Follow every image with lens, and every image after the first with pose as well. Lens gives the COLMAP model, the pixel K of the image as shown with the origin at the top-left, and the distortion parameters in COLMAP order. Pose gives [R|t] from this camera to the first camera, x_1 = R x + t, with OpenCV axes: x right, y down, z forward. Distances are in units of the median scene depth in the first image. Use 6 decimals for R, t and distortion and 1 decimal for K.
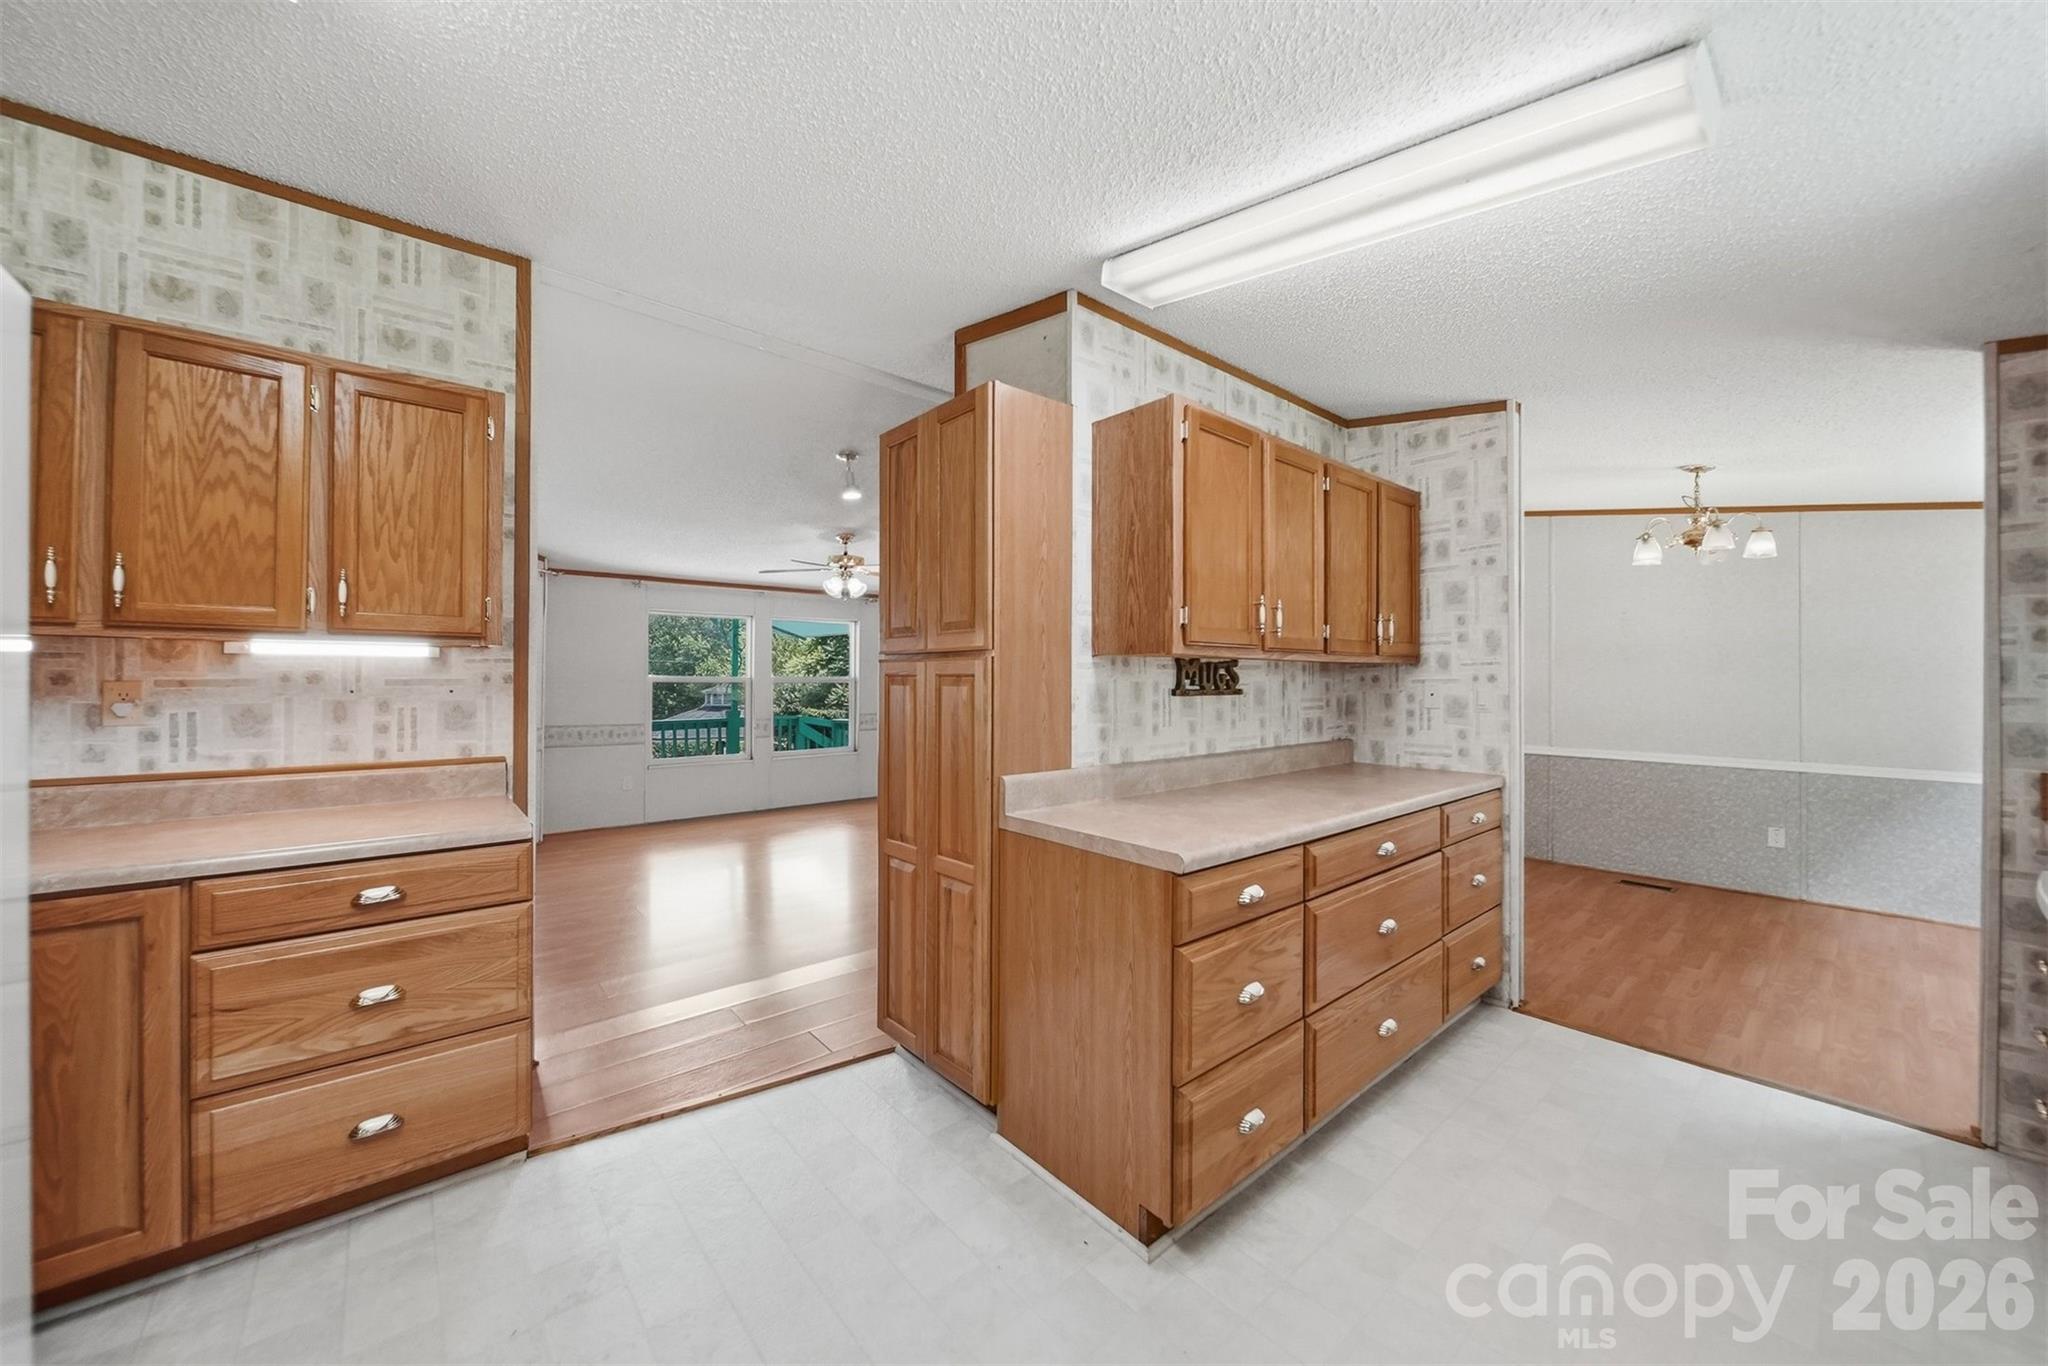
lens RADIAL K [[736.8, 0, 1018.3], [0, 736.8, 672.8], [0, 0, 1]] dist [-0.003613, -0.000789]
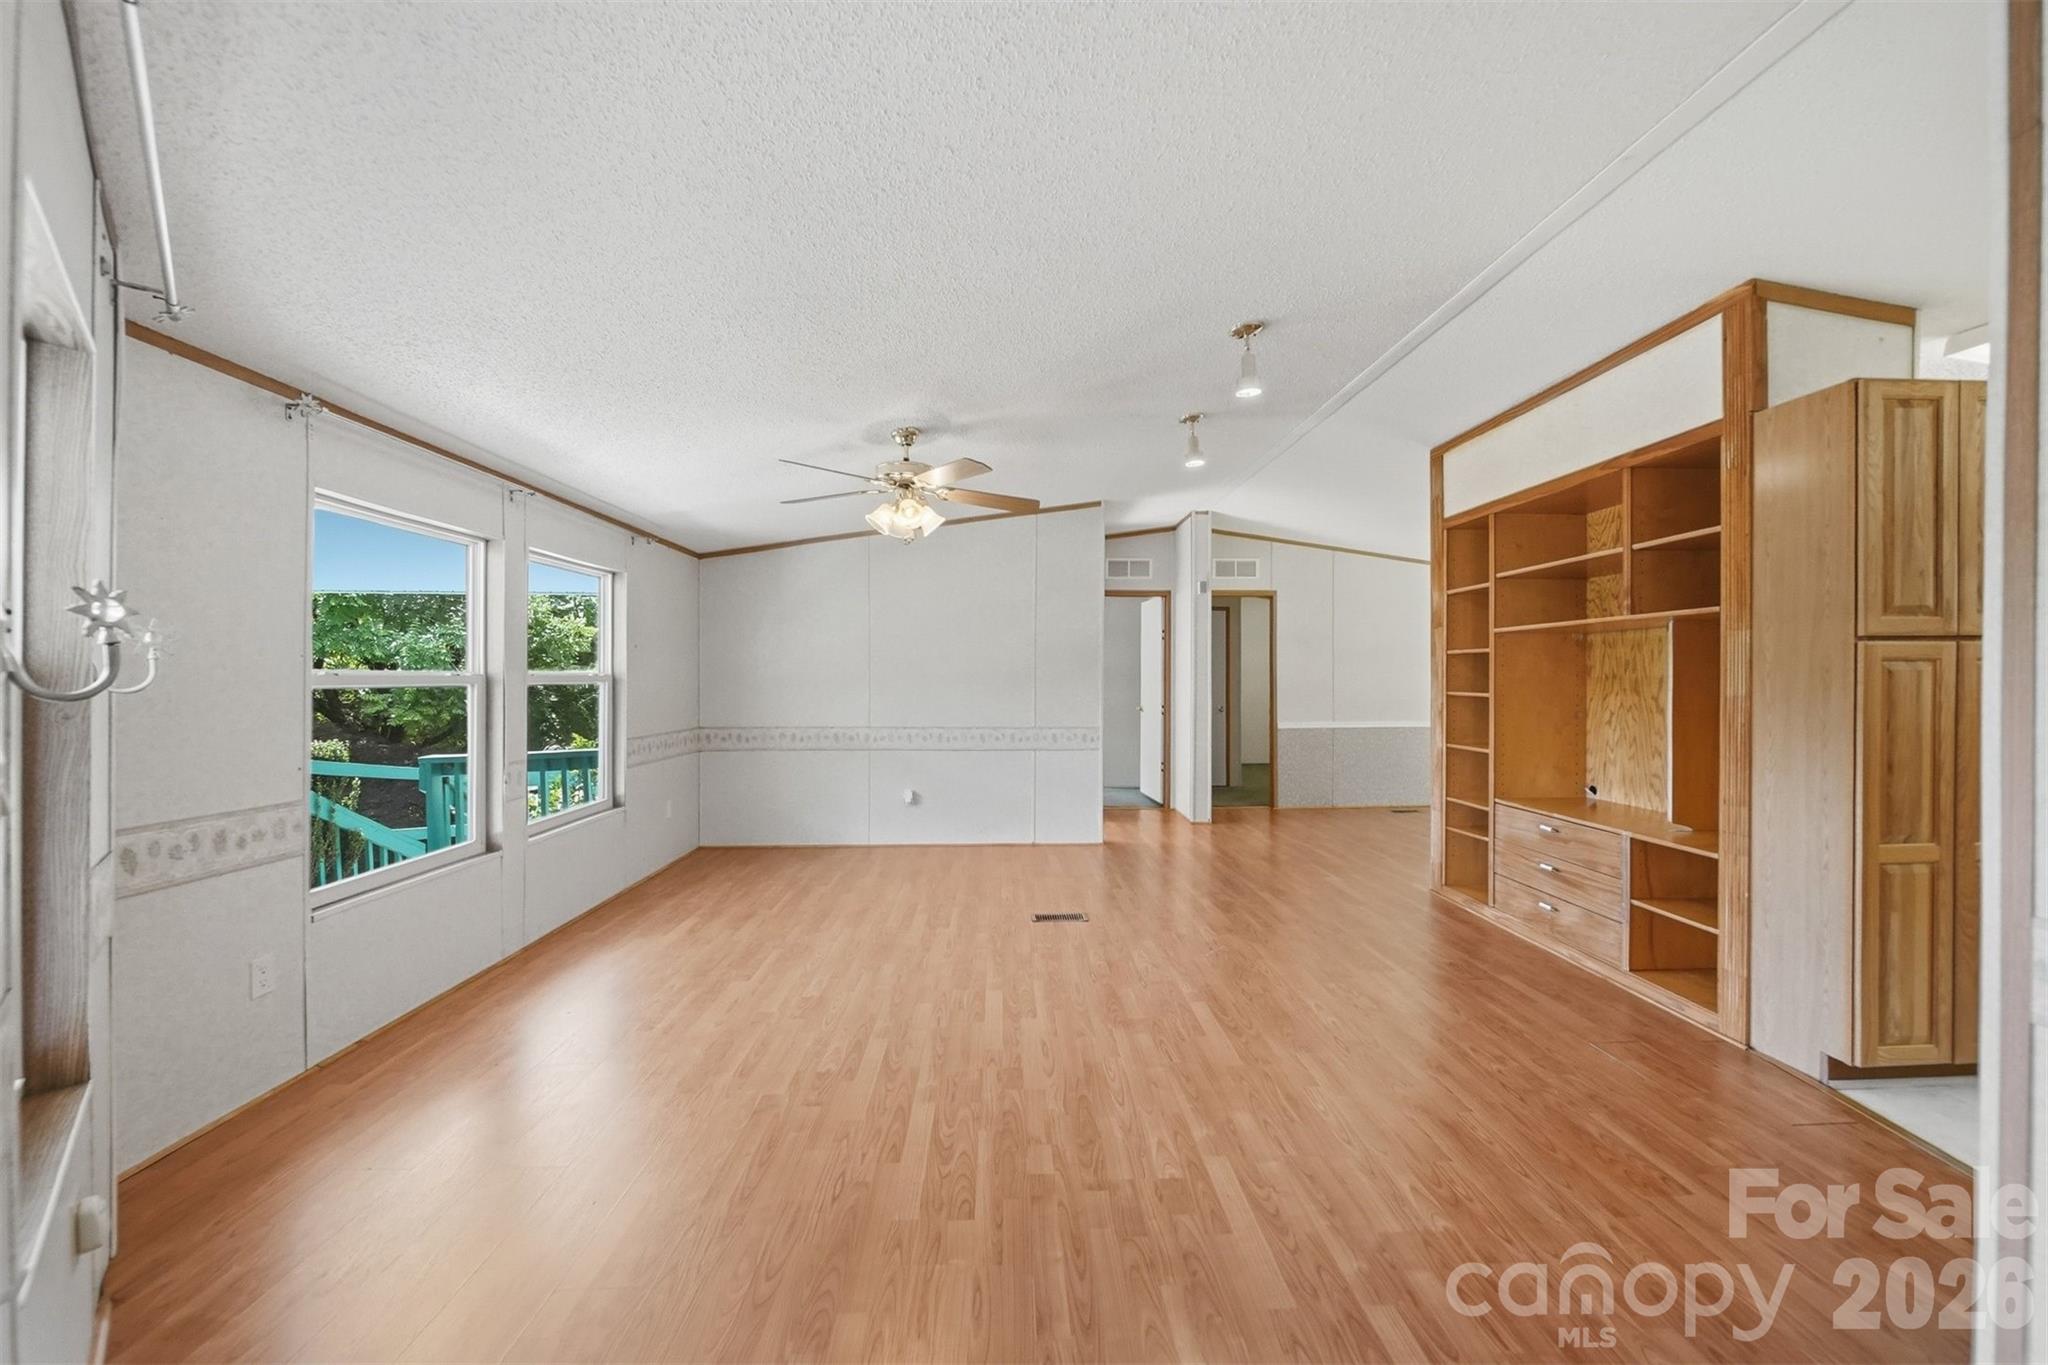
lens RADIAL K [[736.8, 0, 1051.1], [0, 736.8, 674.1], [0, 0, 1]] dist [-0.003613, -0.000789]
pose [[0.598527, 0.001162, 0.801102, -1.469160], [-0.000028, 0.999999, -0.001430, 0.023112], [-0.801103, 0.000833, 0.598526, 1.272834]]
